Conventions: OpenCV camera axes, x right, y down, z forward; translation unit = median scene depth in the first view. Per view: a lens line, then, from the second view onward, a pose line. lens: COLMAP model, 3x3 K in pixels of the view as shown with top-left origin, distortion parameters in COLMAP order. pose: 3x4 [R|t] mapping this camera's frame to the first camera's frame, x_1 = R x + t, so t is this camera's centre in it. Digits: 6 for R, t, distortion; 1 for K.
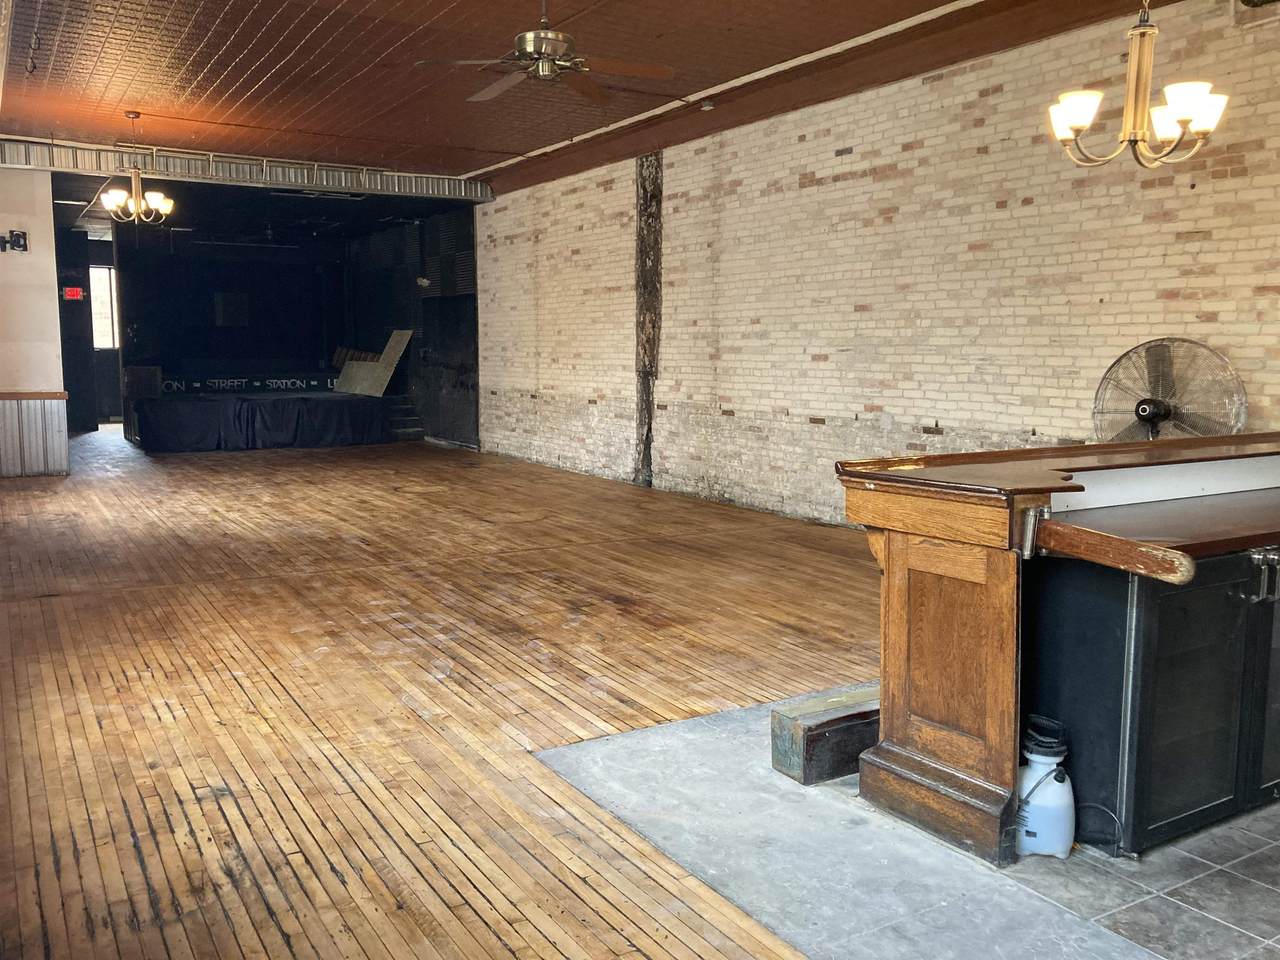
lens RADIAL K [[1064.7, 0, 640.0], [0, 1064.7, 480.0], [0, 0, 1]] dist [0.001087, 0.012975]
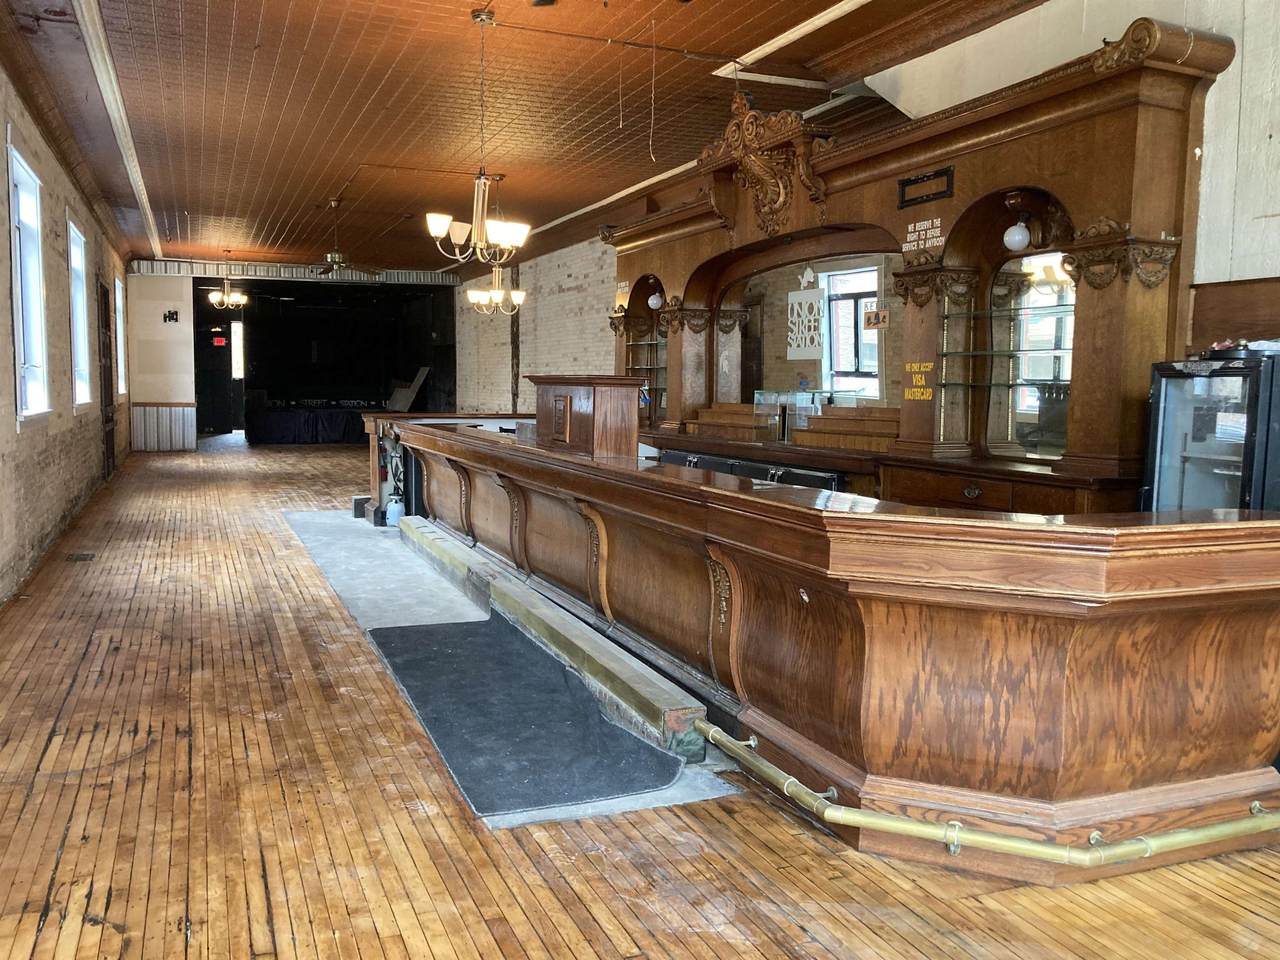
lens RADIAL K [[1064.7, 0, 640.0], [0, 1064.7, 480.0], [0, 0, 1]] dist [0.001087, 0.012975]
pose [[0.987750, 0.023263, -0.154299, 0.549740], [-0.028156, 0.999165, -0.029601, 0.091312], [0.153481, 0.033582, 0.987581, -0.731437]]
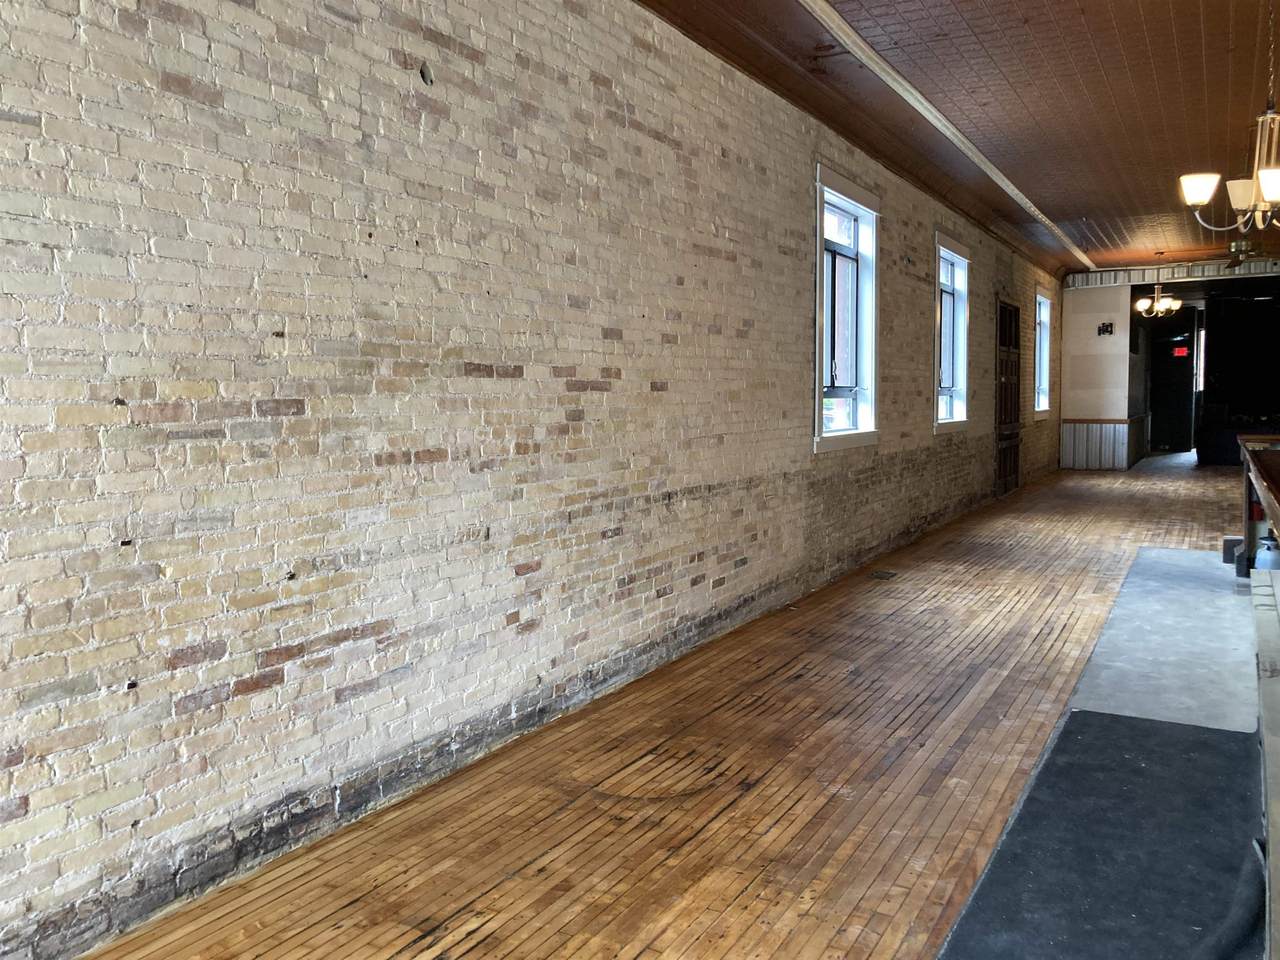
lens RADIAL K [[1064.7, 0, 640.0], [0, 1064.7, 480.0], [0, 0, 1]] dist [0.001087, 0.012975]
pose [[0.487620, 0.062608, -0.870808, 0.645145], [-0.094932, 0.995314, 0.018401, 0.062087], [0.867879, 0.073695, 0.491279, -0.533655]]
